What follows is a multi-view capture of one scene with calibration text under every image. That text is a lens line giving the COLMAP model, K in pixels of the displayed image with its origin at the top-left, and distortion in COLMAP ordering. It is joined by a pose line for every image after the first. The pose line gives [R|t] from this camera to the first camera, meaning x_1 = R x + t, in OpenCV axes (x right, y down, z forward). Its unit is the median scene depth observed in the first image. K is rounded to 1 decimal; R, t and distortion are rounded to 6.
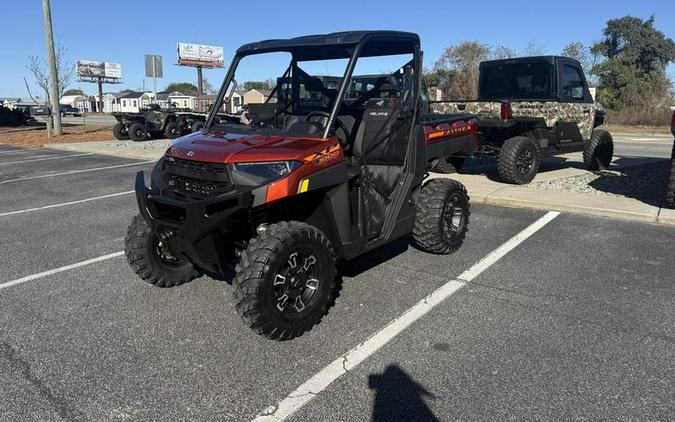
lens RADIAL K [[484.2, 0, 338.8], [0, 484.2, 189.2], [0, 0, 1]] dist [0.000078, -0.007217]
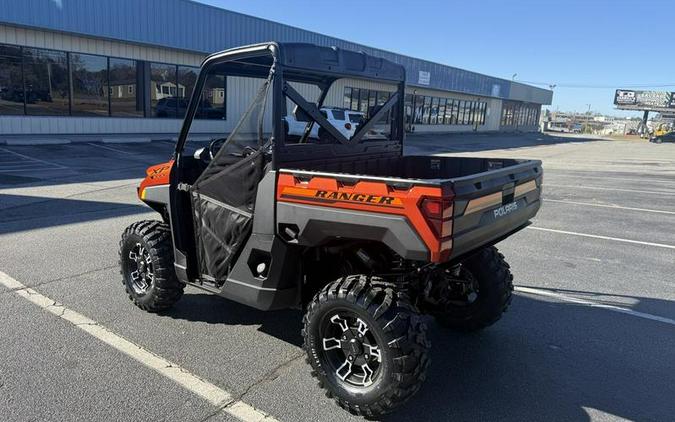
lens RADIAL K [[480.9, 0, 325.8], [0, 480.9, 208.0], [0, 0, 1]] dist [0.012322, -0.001805]
pose [[-0.006277, 0.191416, -0.981489, 0.375560], [-0.203355, 0.960755, 0.188672, -0.099580], [0.979085, 0.200775, 0.032895, 0.460827]]
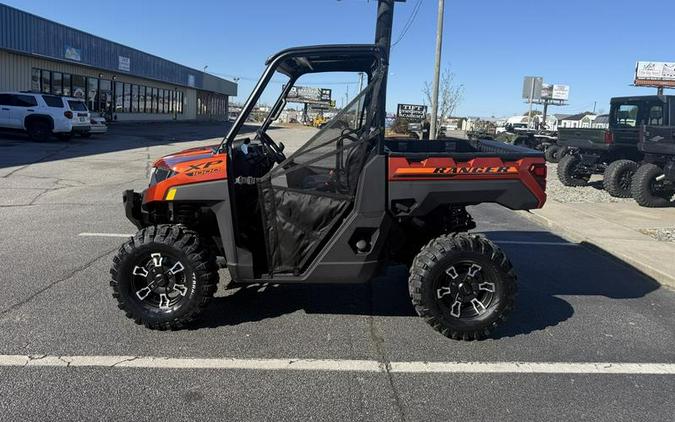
lens RADIAL K [[483.8, 0, 336.3], [0, 483.8, 183.0], [0, 0, 1]] dist [0.006432, 0.001067]
pose [[0.623758, 0.133558, -0.770122, 0.322144], [-0.176718, 0.983877, 0.027496, -0.041715], [0.761378, 0.118944, 0.637303, 0.188913]]
